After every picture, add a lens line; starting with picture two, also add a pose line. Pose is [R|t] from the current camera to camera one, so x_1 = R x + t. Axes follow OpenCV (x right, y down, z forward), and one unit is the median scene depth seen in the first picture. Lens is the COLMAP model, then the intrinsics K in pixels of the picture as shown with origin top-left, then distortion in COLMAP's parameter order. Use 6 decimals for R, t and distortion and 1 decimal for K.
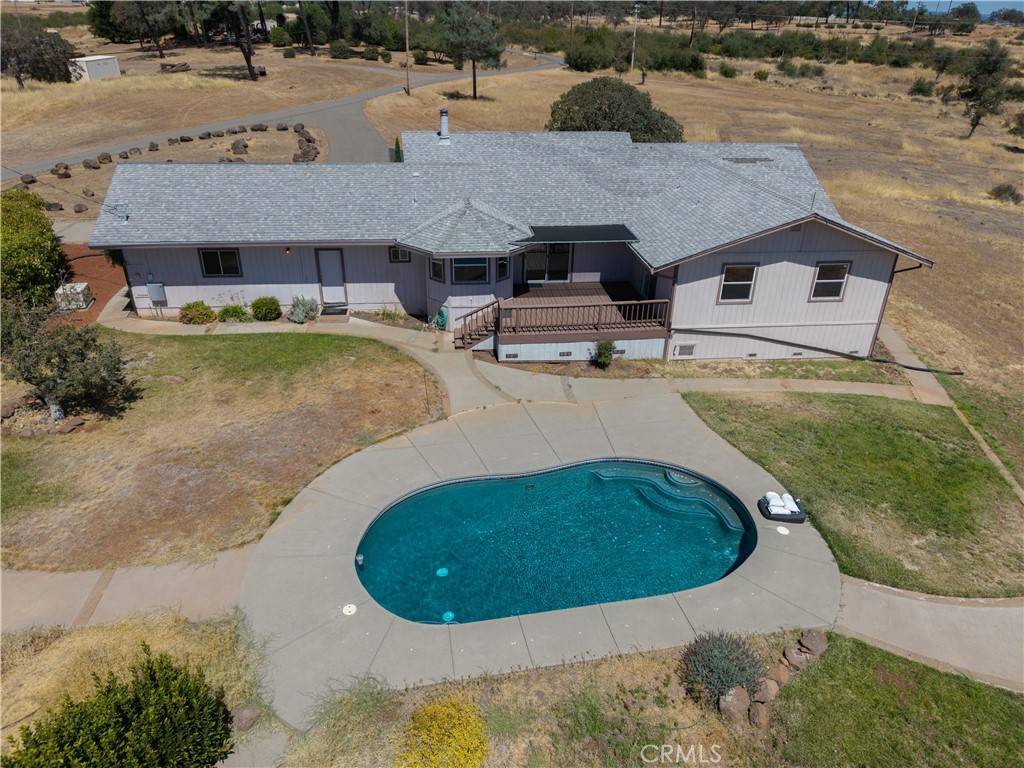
lens RADIAL K [[684.3, 0, 512.0], [0, 684.3, 384.0], [0, 0, 1]] dist [0.020937, -0.015030]
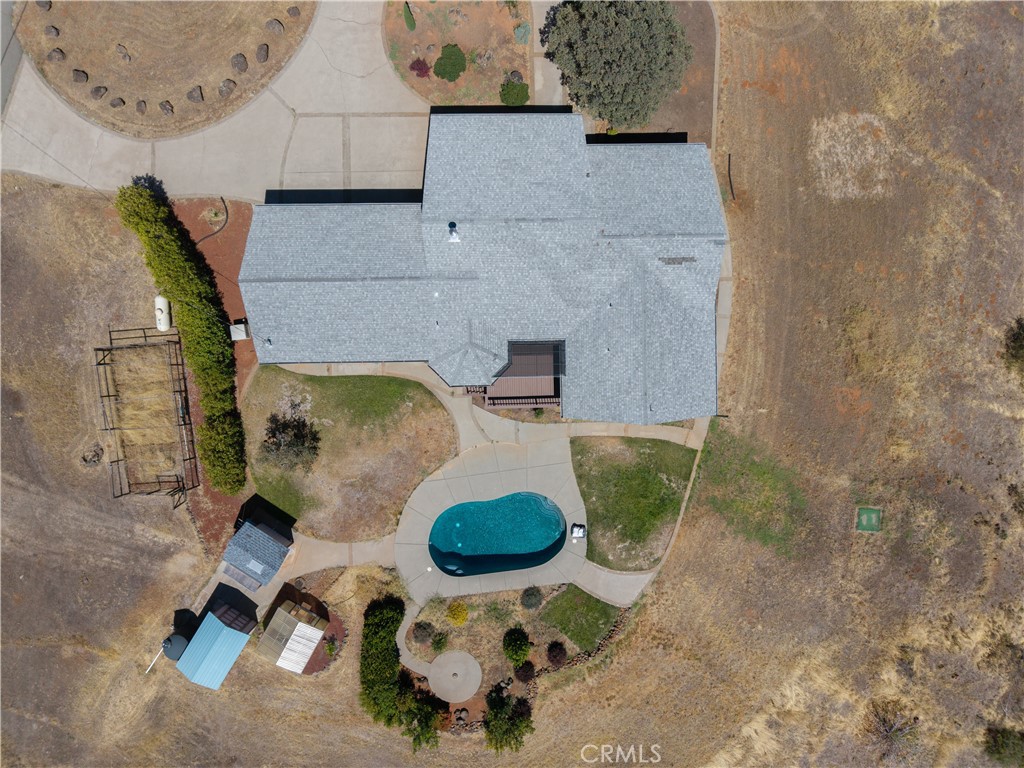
lens RADIAL K [[681.4, 0, 512.0], [0, 681.4, 384.0], [0, 0, 1]] dist [0.050592, -0.057960]
pose [[0.996182, 0.086985, 0.007455, 0.035703], [-0.045832, 0.448381, 0.892667, -1.752504], [0.074306, -0.889600, 0.450656, 0.183438]]
